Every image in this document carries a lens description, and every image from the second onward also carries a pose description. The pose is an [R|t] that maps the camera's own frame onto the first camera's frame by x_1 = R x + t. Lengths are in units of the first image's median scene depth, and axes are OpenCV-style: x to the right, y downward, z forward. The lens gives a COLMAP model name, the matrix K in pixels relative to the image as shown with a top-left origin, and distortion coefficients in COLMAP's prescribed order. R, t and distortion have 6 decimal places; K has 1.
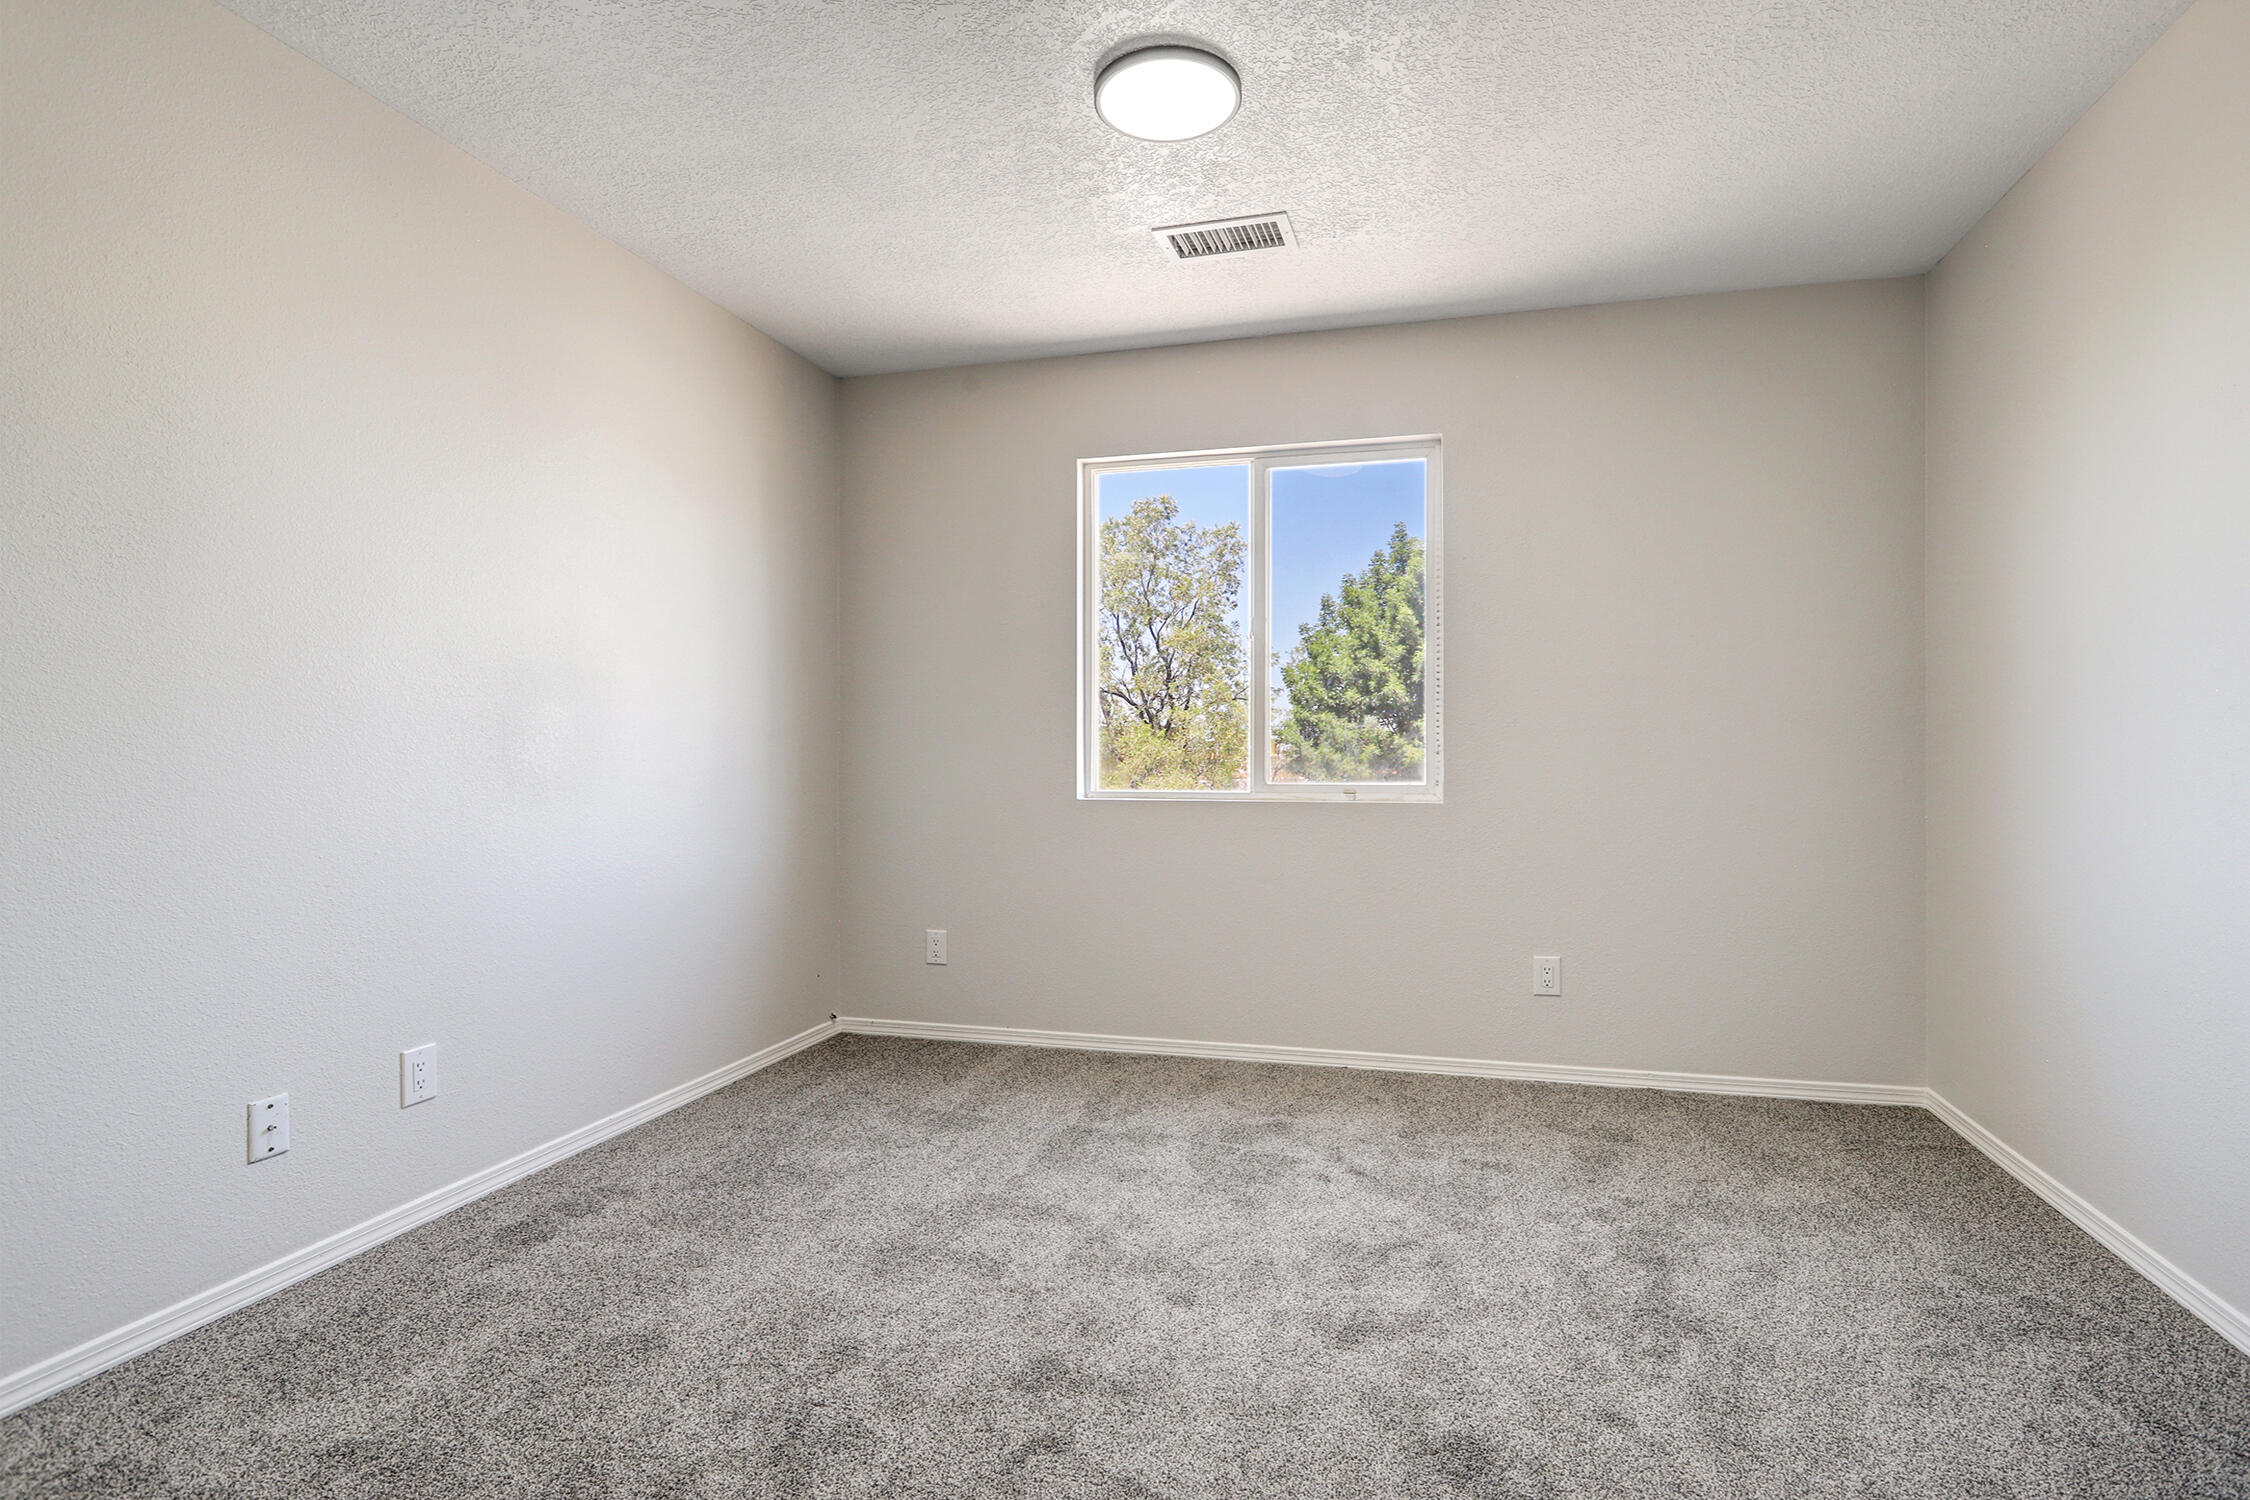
lens RADIAL K [[1064.9, 0, 1135.1], [0, 1064.9, 747.6], [0, 0, 1]] dist [-0.001880, -0.000059]
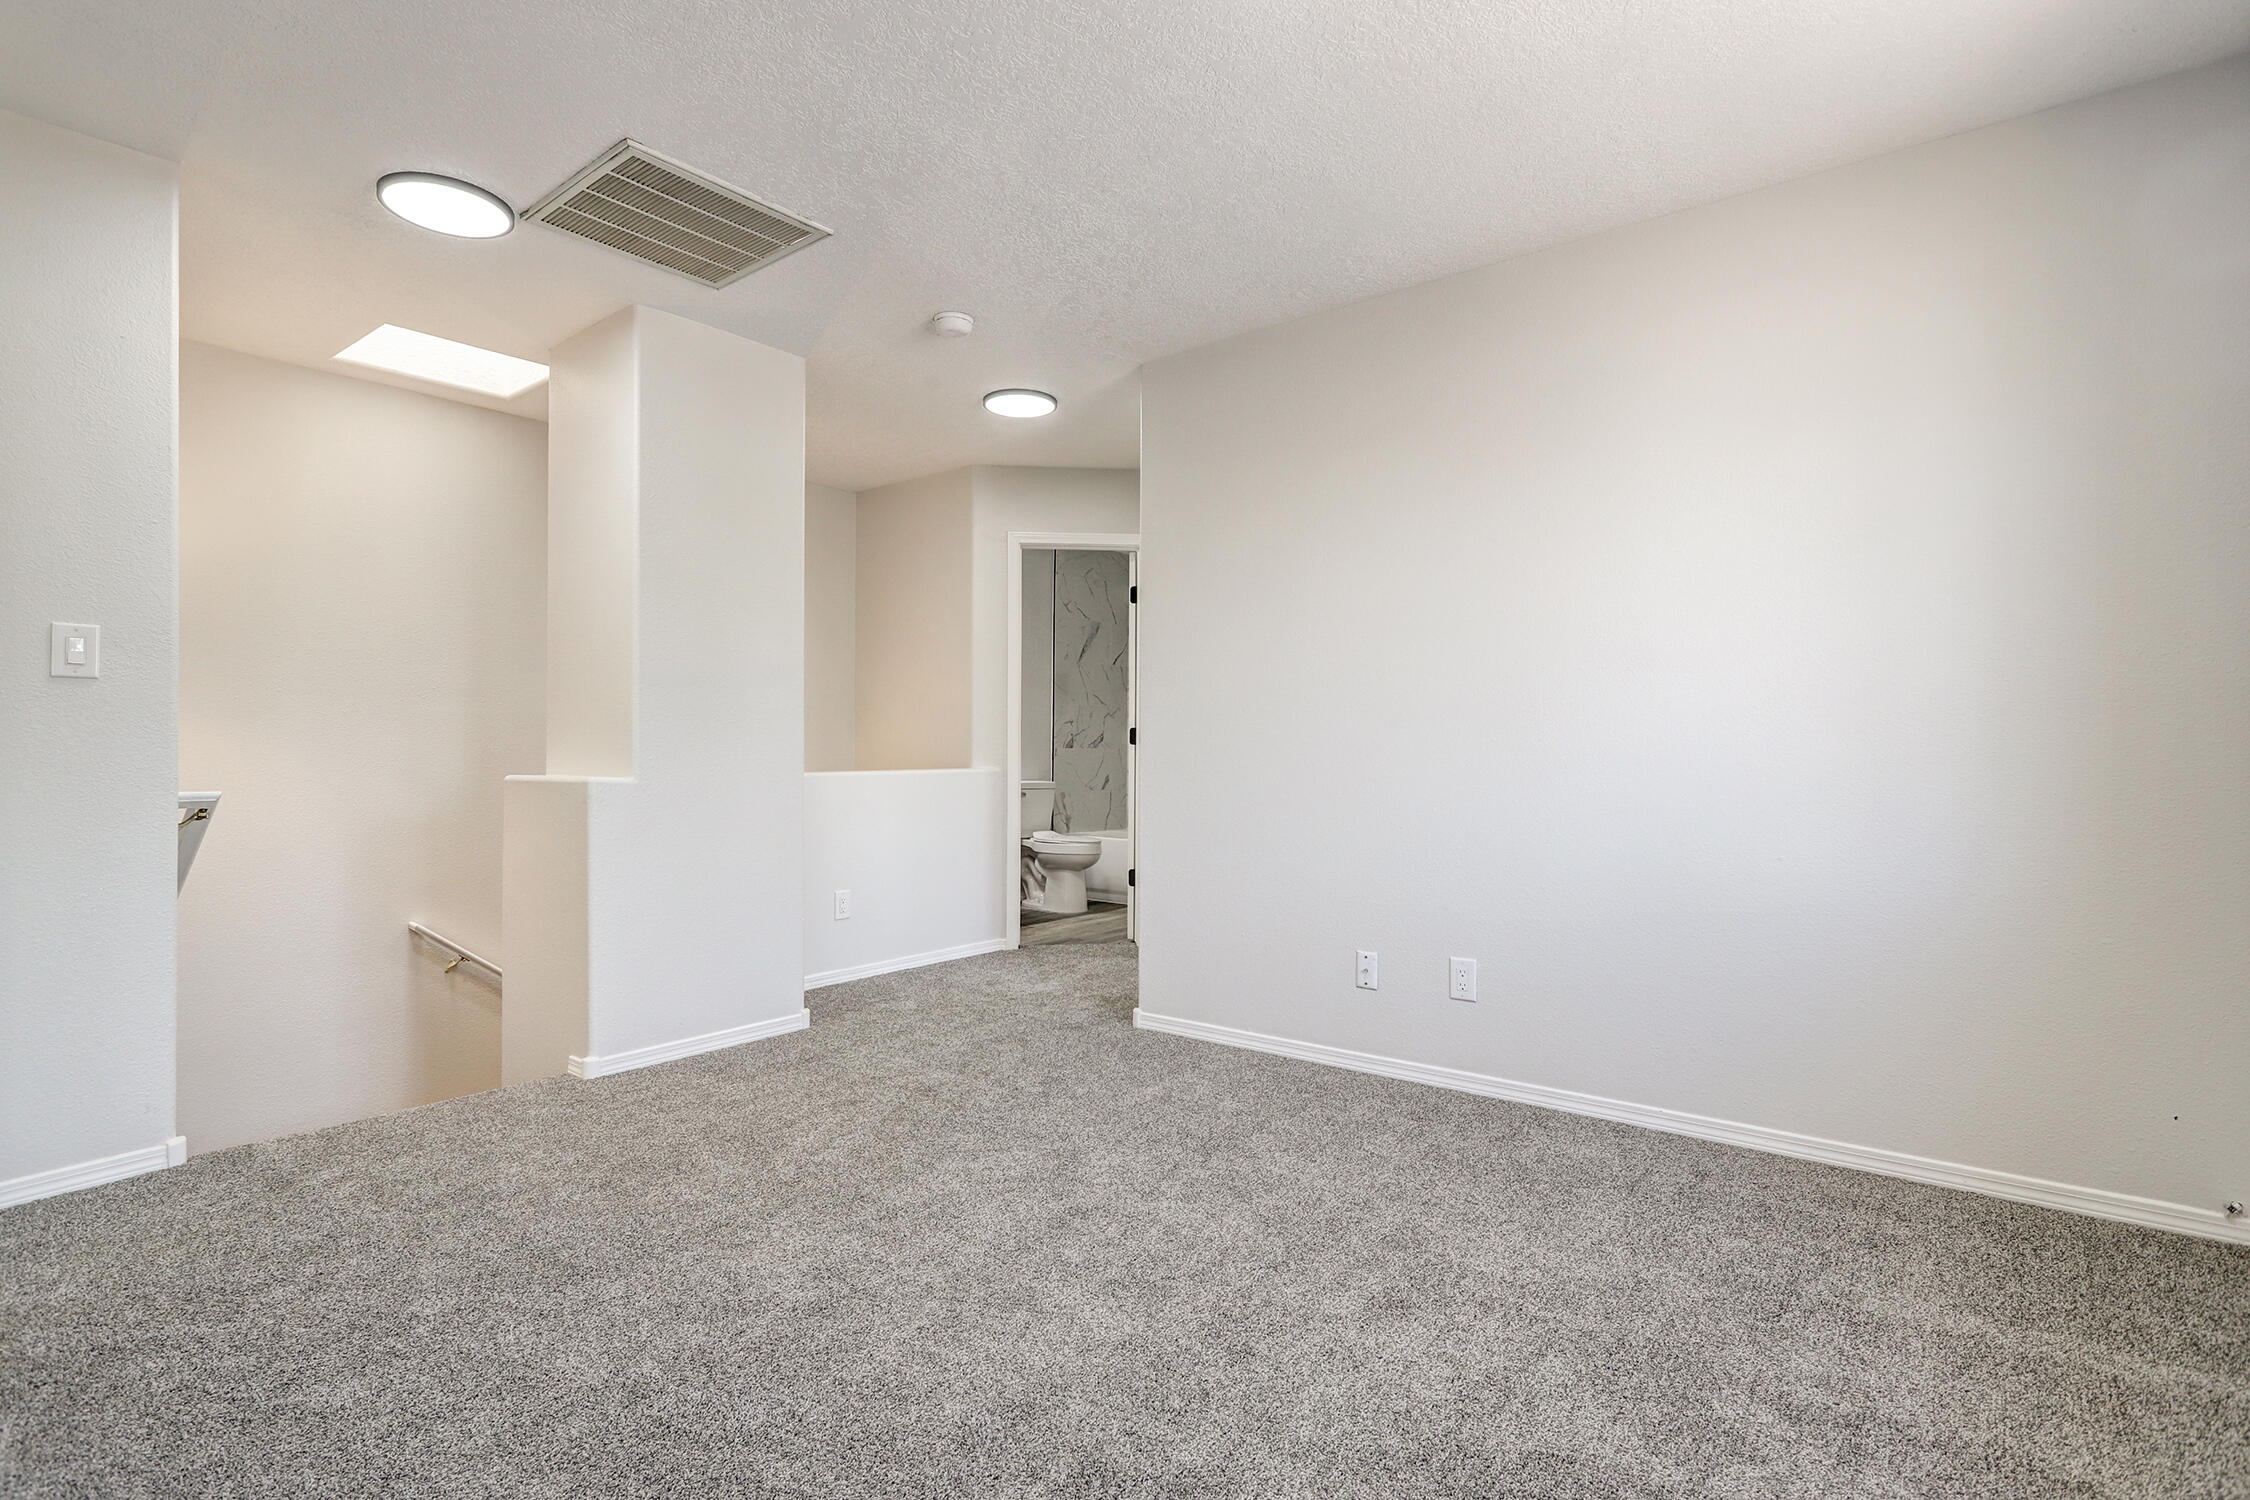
lens RADIAL K [[1081.1, 0, 1134.4], [0, 1081.1, 765.5], [0, 0, 1]] dist [0.002088, 0.000855]
pose [[-0.406496, -0.008165, -0.913616, 0.621370], [0.004506, 0.999930, -0.010942, 0.044596], [0.913641, -0.008564, -0.406431, 0.998885]]
